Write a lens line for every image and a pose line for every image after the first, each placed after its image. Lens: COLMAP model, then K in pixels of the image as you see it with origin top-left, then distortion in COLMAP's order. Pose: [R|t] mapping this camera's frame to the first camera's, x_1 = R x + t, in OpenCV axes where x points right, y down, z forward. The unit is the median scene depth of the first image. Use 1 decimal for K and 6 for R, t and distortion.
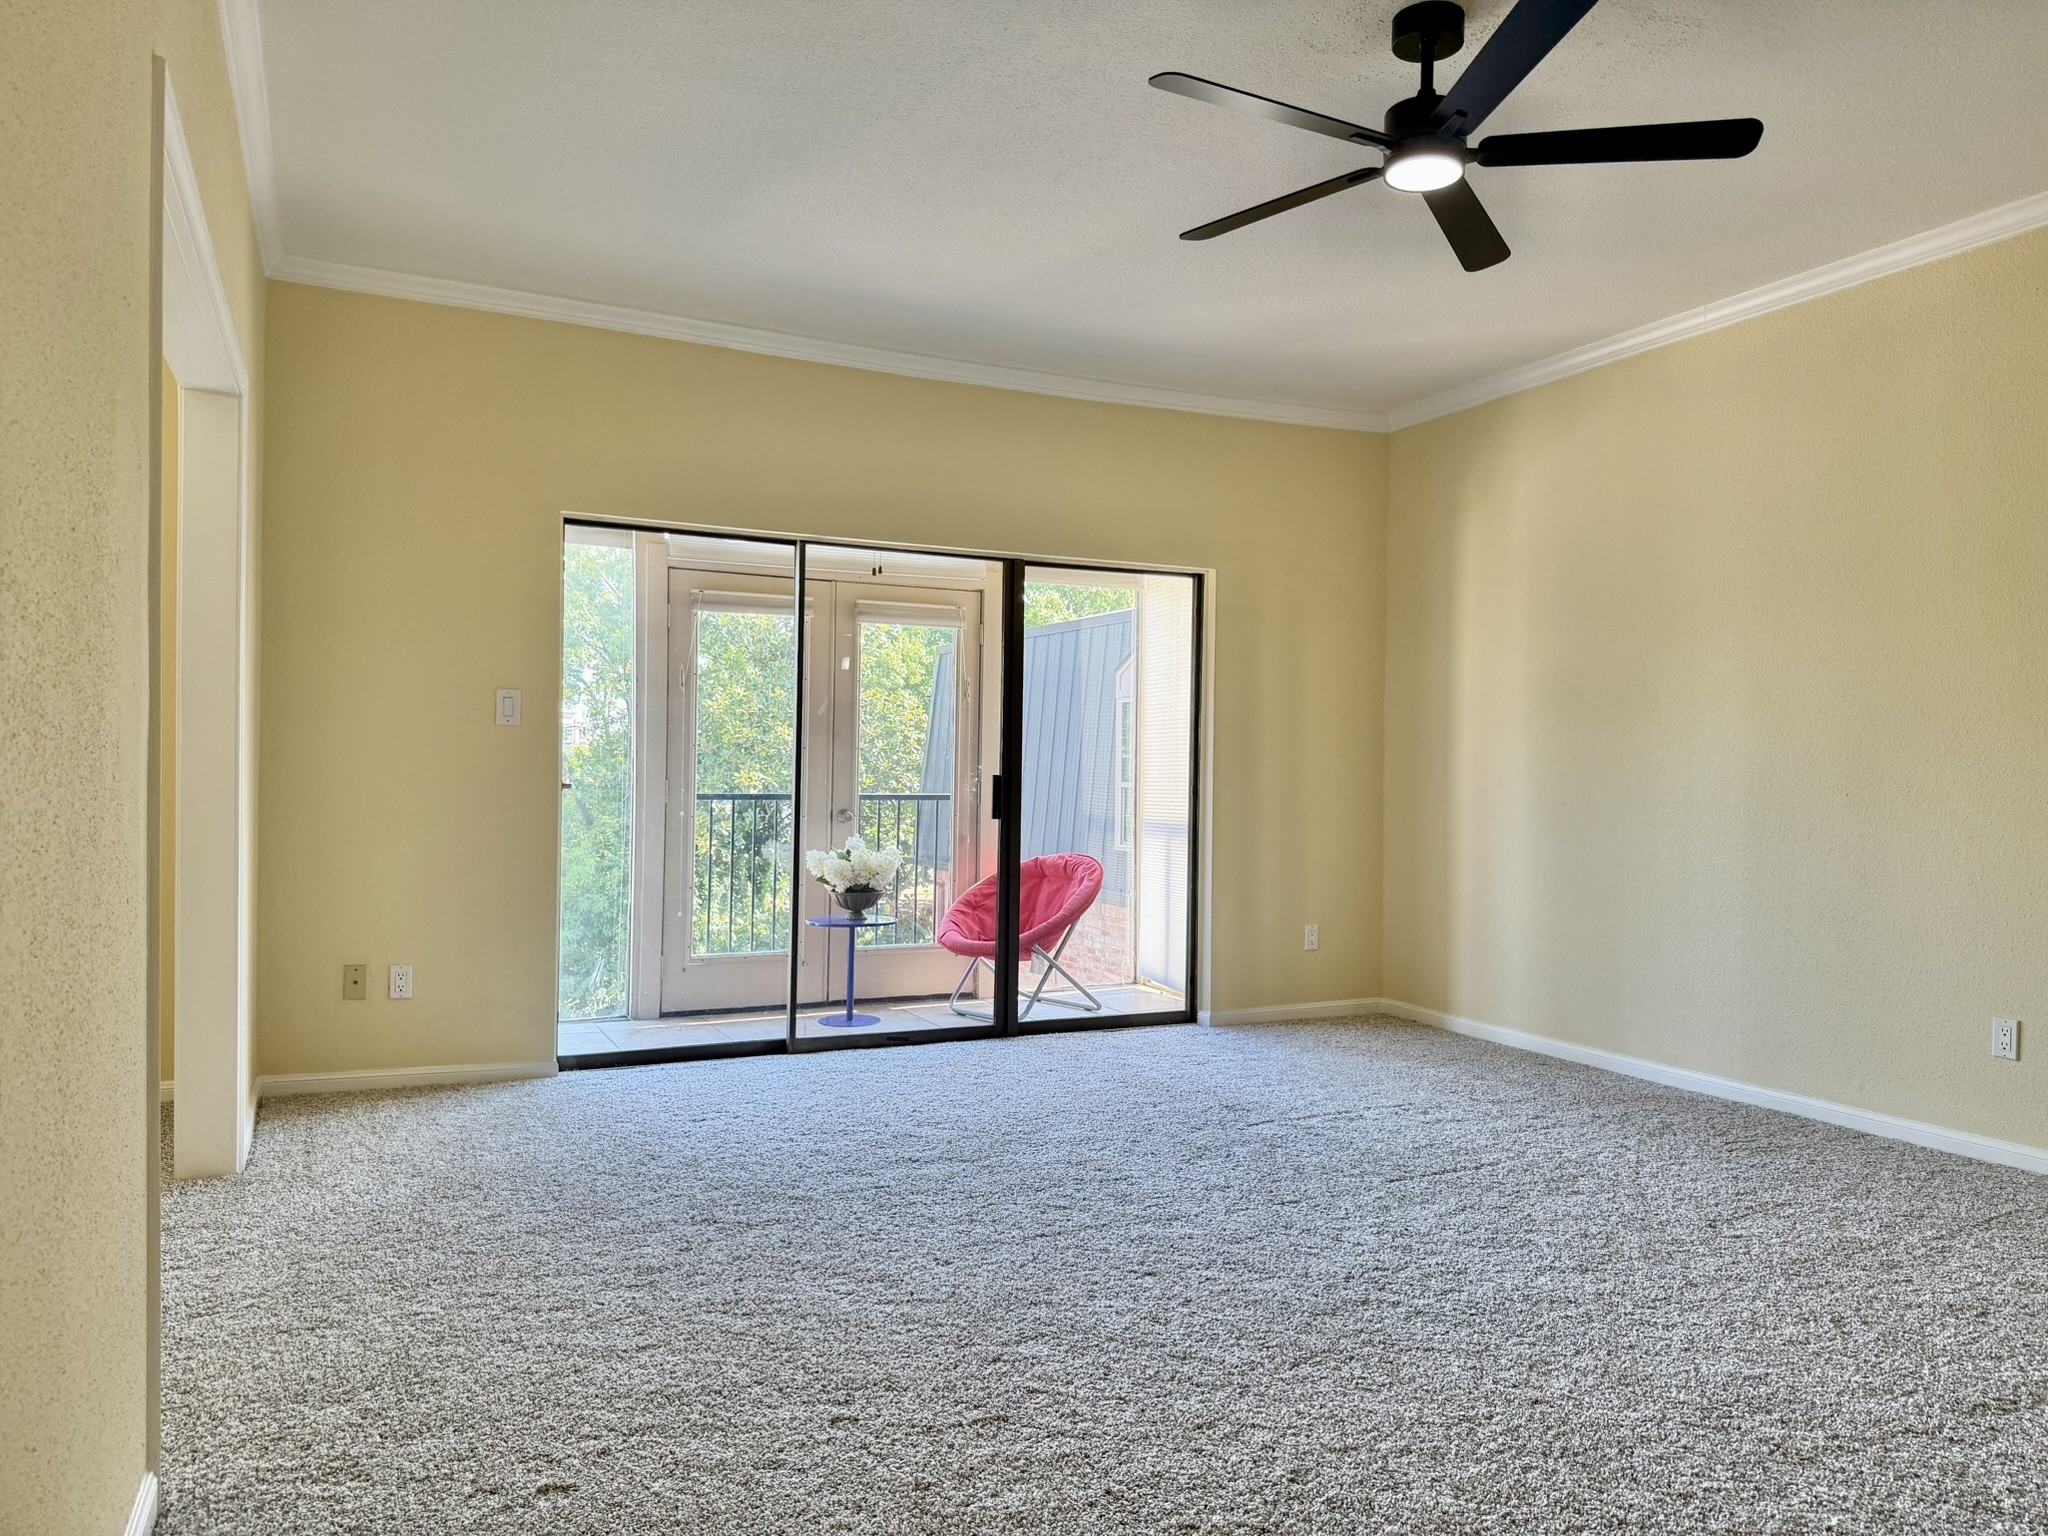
lens RADIAL K [[1424.1, 0, 1009.9], [0, 1424.1, 781.4], [0, 0, 1]] dist [0.067022, -0.098752]
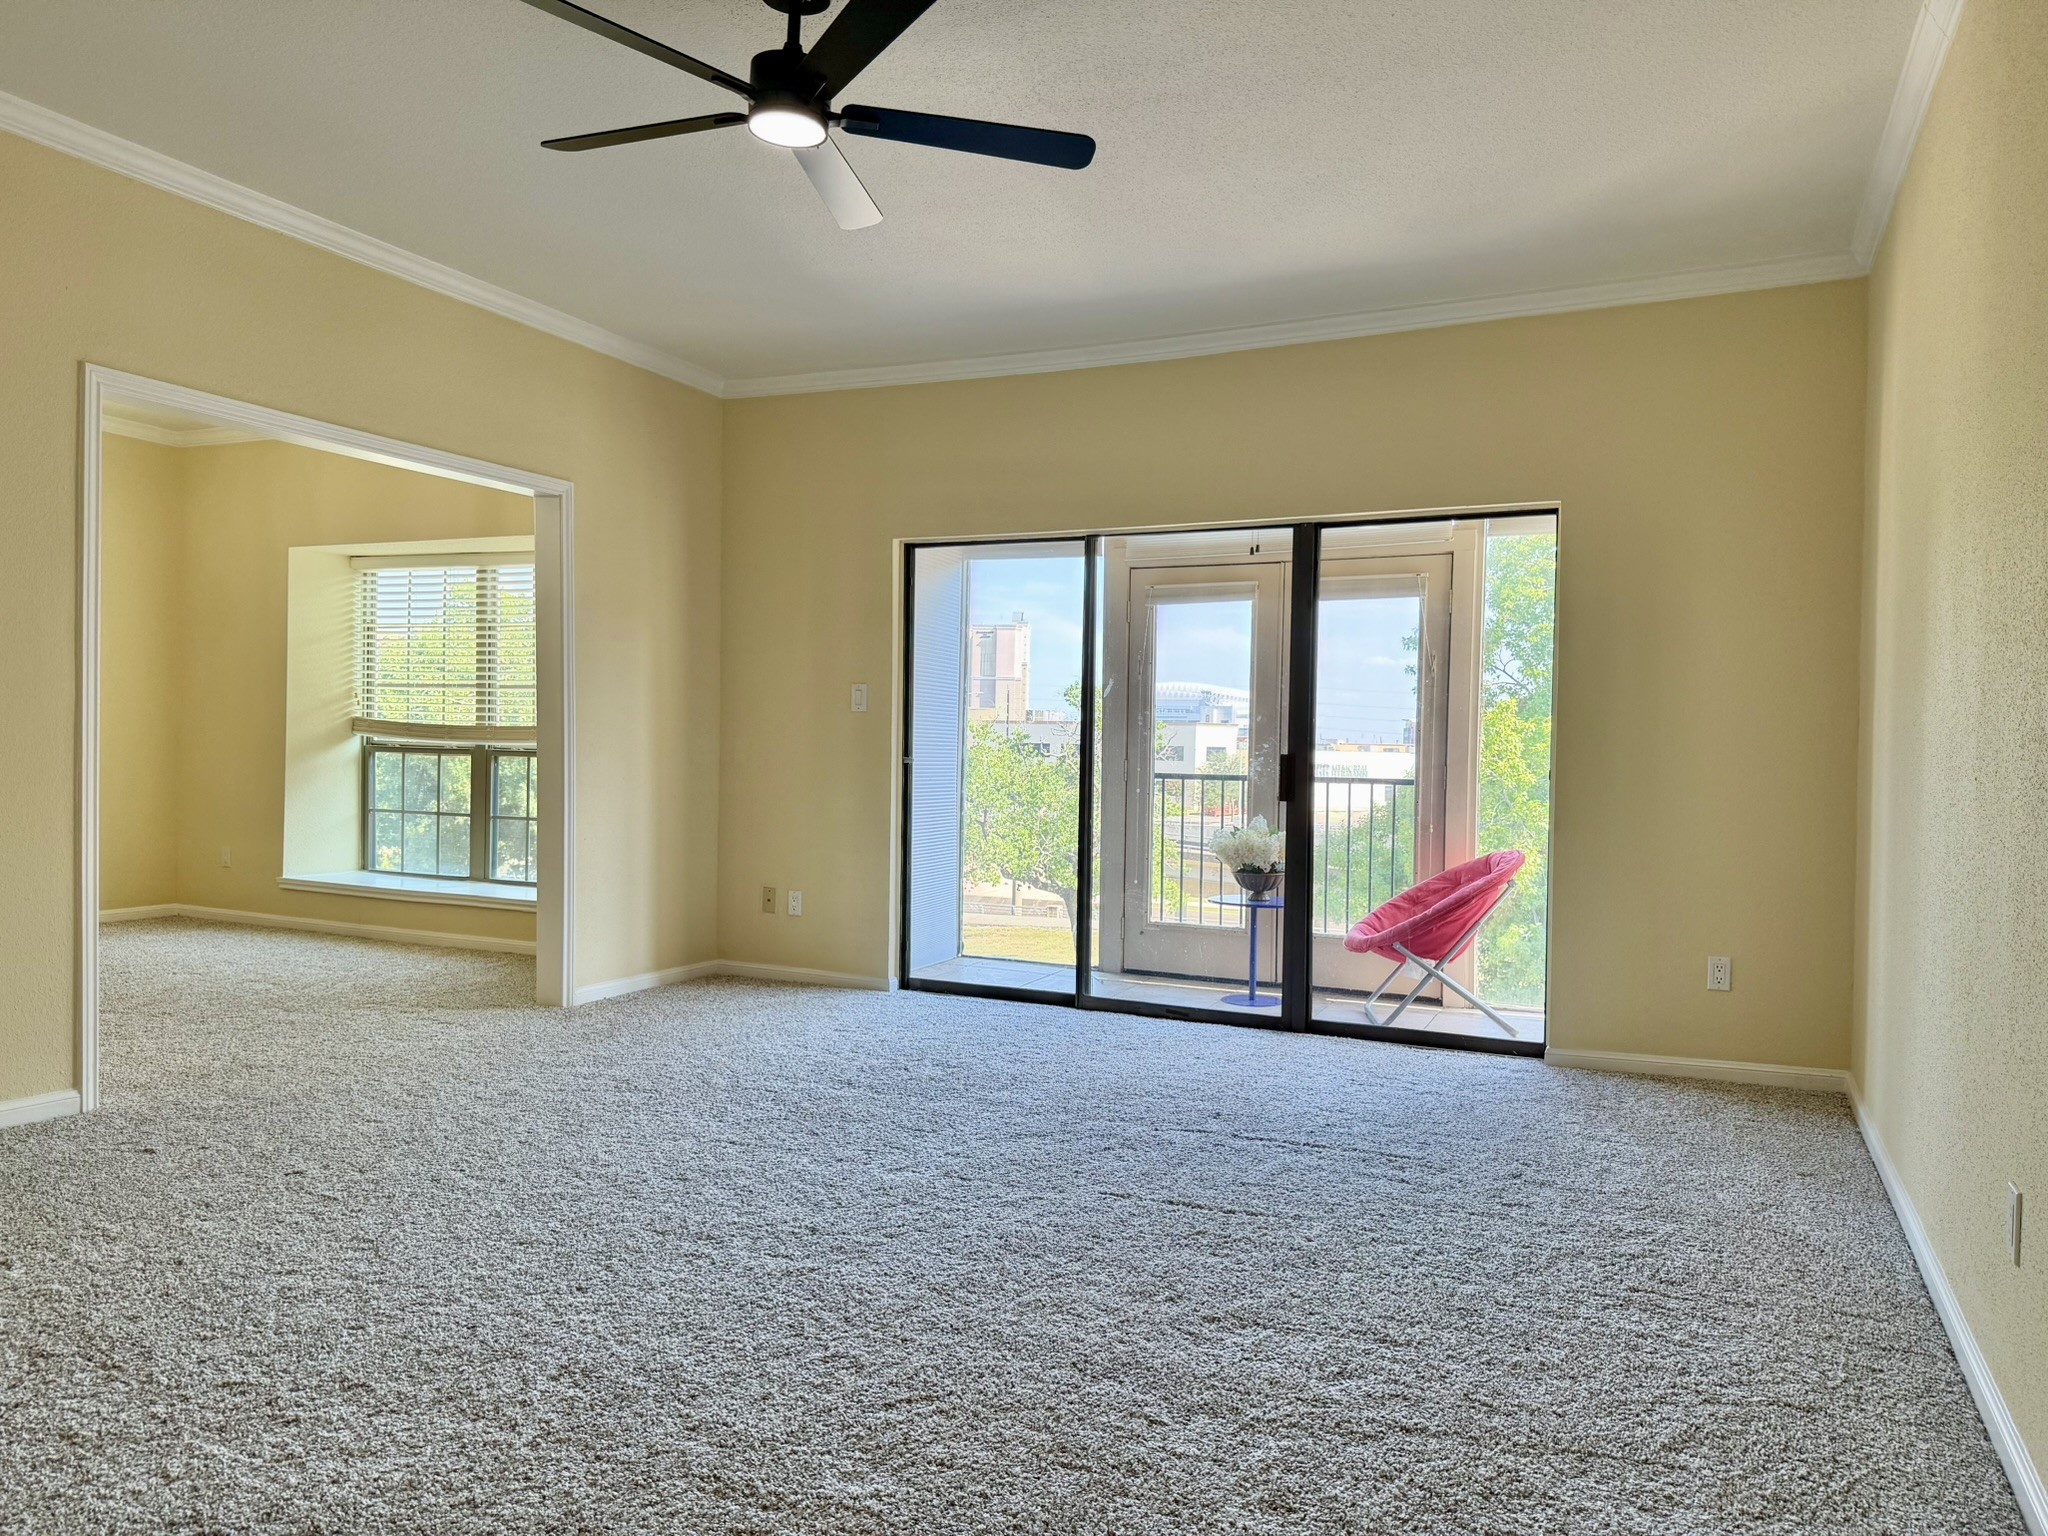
lens RADIAL K [[1424.1, 0, 1009.9], [0, 1424.1, 781.4], [0, 0, 1]] dist [0.067022, -0.098752]
pose [[0.624049, 0.014614, -0.781249, 0.618617], [-0.015458, 0.999860, 0.006355, 0.010811], [0.781233, 0.008111, 0.624187, 0.264452]]
